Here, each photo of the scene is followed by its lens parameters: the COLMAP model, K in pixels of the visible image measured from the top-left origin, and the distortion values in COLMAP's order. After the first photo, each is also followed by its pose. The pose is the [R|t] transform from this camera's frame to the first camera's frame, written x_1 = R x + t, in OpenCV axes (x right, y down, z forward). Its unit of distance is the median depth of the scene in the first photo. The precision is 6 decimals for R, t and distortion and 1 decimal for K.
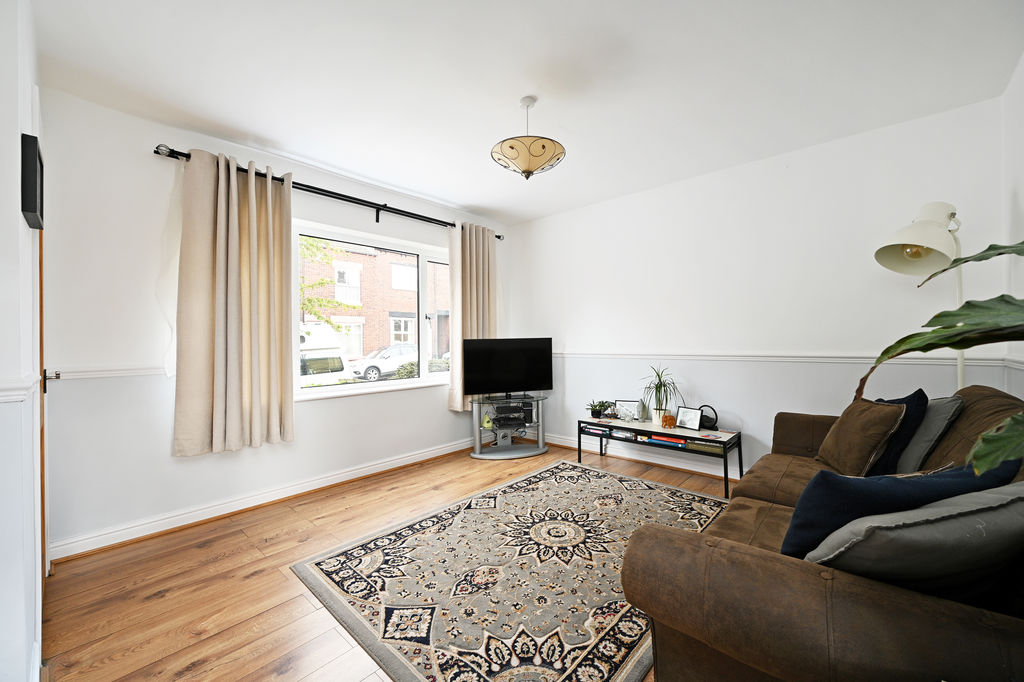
lens RADIAL K [[401.7, 0, 510.2], [0, 401.7, 339.8], [0, 0, 1]] dist [-0.000086, -0.000230]
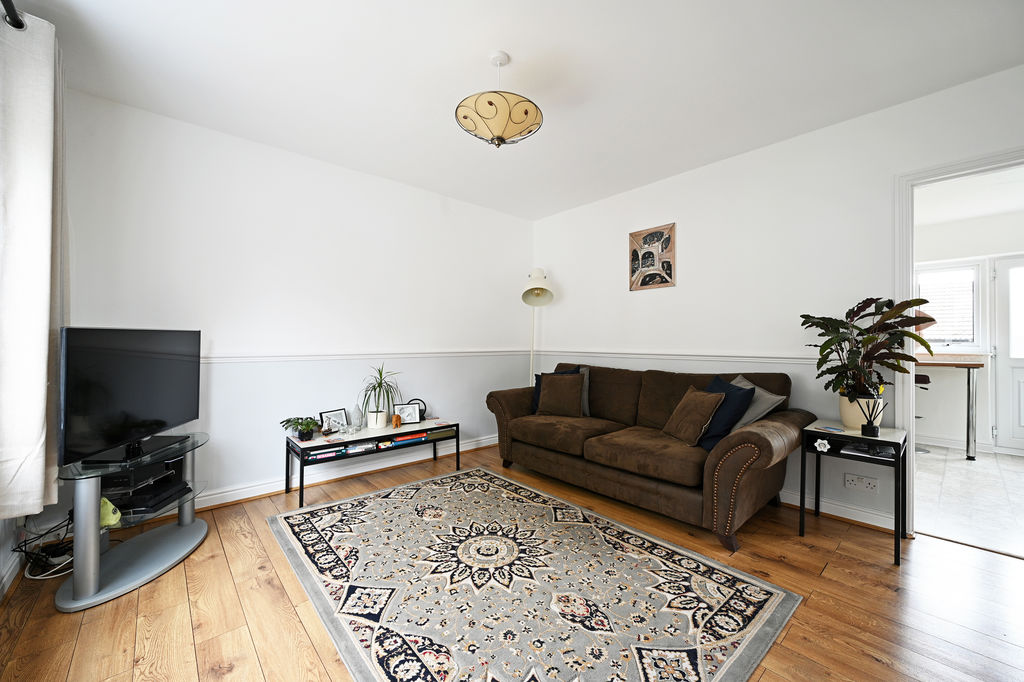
lens RADIAL K [[401.7, 0, 510.8], [0, 401.7, 341.5], [0, 0, 1]] dist [-0.000086, -0.000230]
pose [[0.111774, 0.009289, 0.993690, -0.577420], [-0.009825, 0.999918, -0.008242, 0.013798], [-0.993685, -0.008841, 0.111856, 0.633793]]
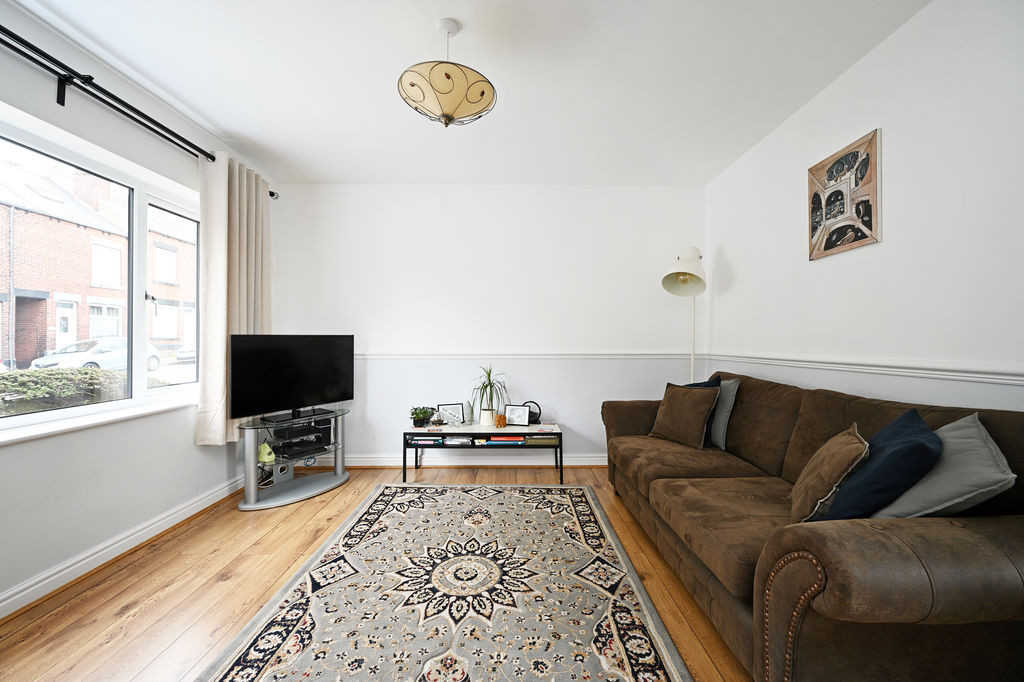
lens RADIAL K [[401.7, 0, 510.7], [0, 401.7, 340.6], [0, 0, 1]] dist [-0.000086, -0.000230]
pose [[0.738983, 0.011488, 0.673626, -0.274397], [-0.010986, 0.999927, -0.005001, 0.008295], [-0.673634, -0.003705, 0.739055, 0.252755]]
